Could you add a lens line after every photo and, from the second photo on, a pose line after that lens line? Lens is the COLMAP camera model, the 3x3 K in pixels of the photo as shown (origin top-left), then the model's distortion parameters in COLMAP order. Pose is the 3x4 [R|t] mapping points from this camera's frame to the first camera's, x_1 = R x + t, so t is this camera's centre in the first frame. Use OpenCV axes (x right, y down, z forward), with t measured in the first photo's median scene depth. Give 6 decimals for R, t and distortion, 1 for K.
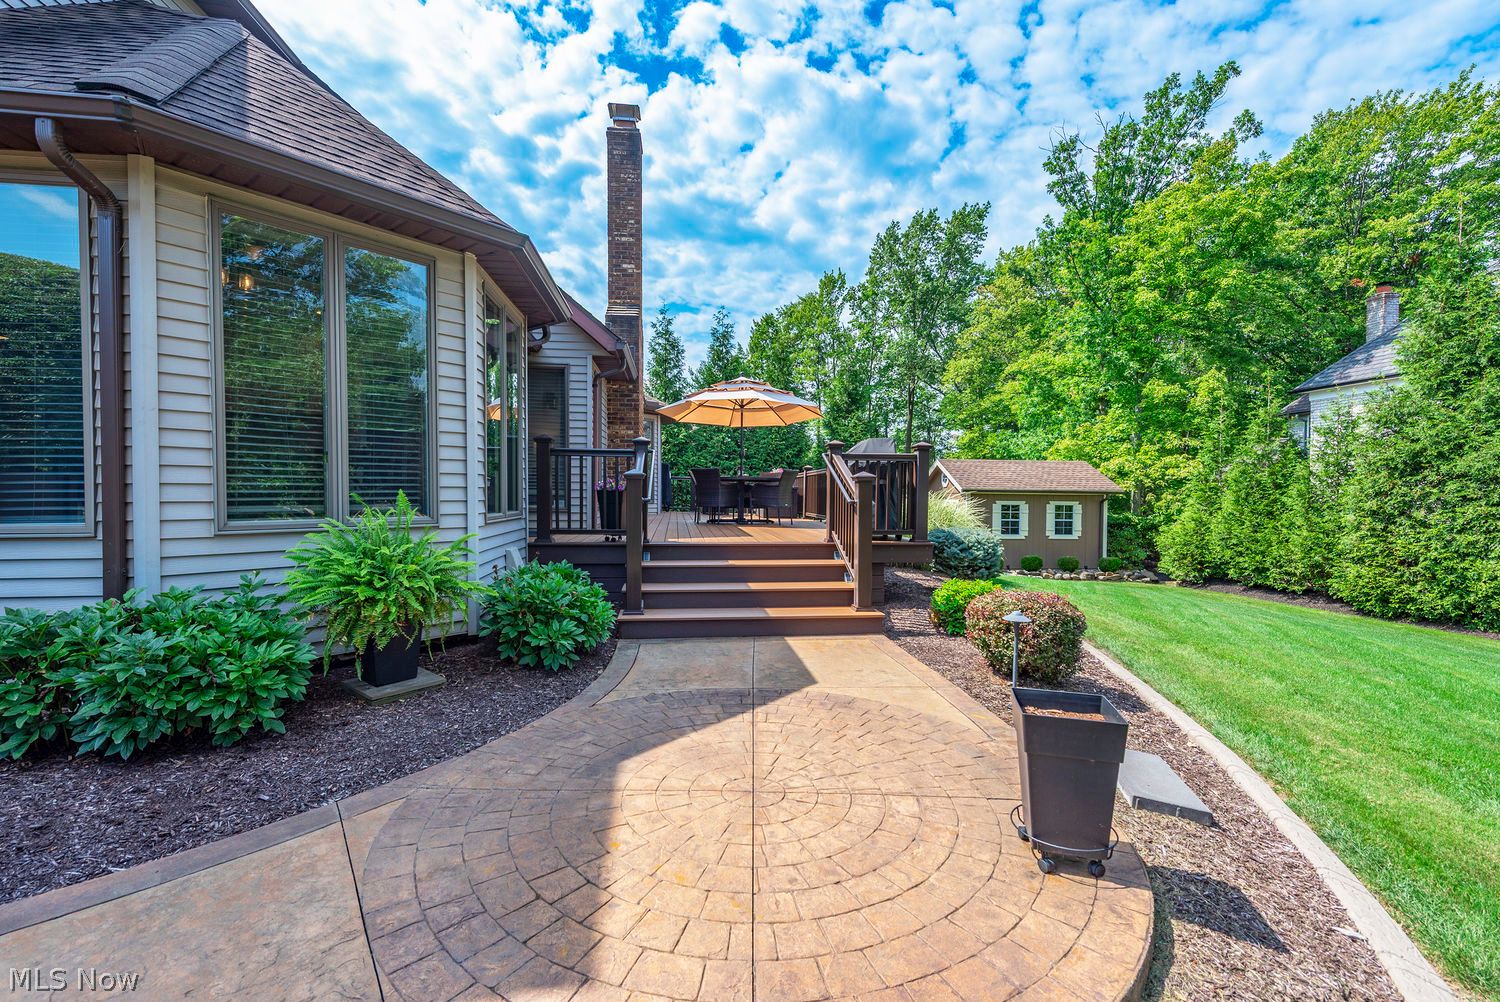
lens RADIAL K [[633.9, 0, 750.0], [0, 633.9, 501.0], [0, 0, 1]] dist [-0.002556, -0.000312]
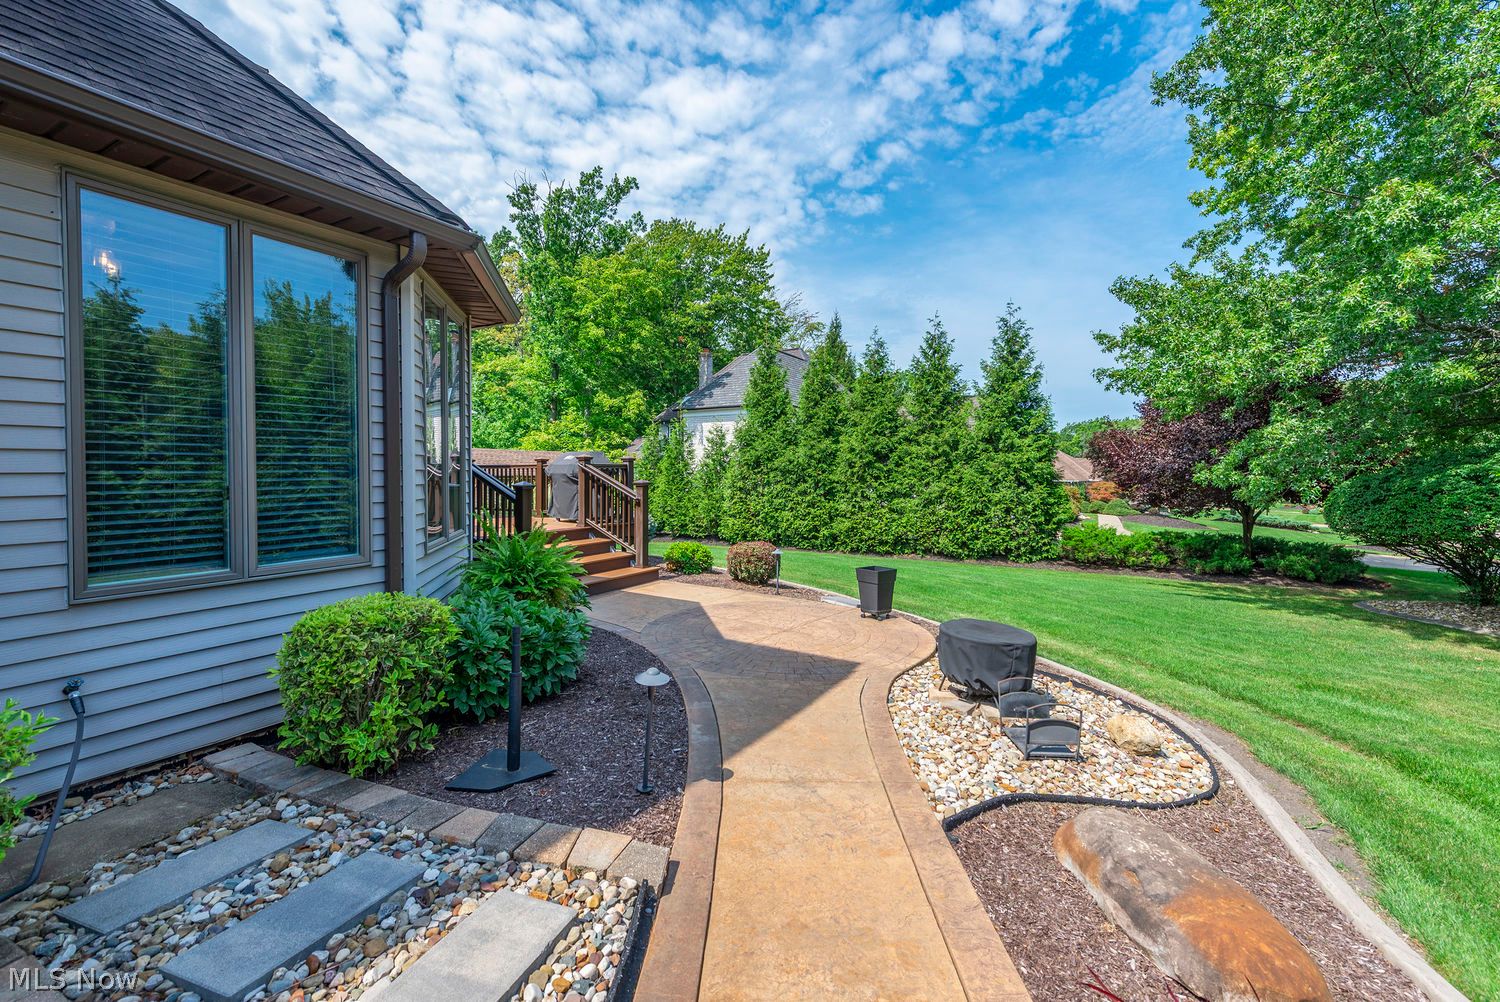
lens RADIAL K [[592.2, 0, 750.0], [0, 592.2, 501.0], [0, 0, 1]] dist [-0.057484, -0.000147]
pose [[0.582457, -0.038306, 0.811959, -0.194664], [0.007093, 0.999091, 0.042046, -0.009007], [-0.812831, -0.018730, 0.582199, -0.002370]]
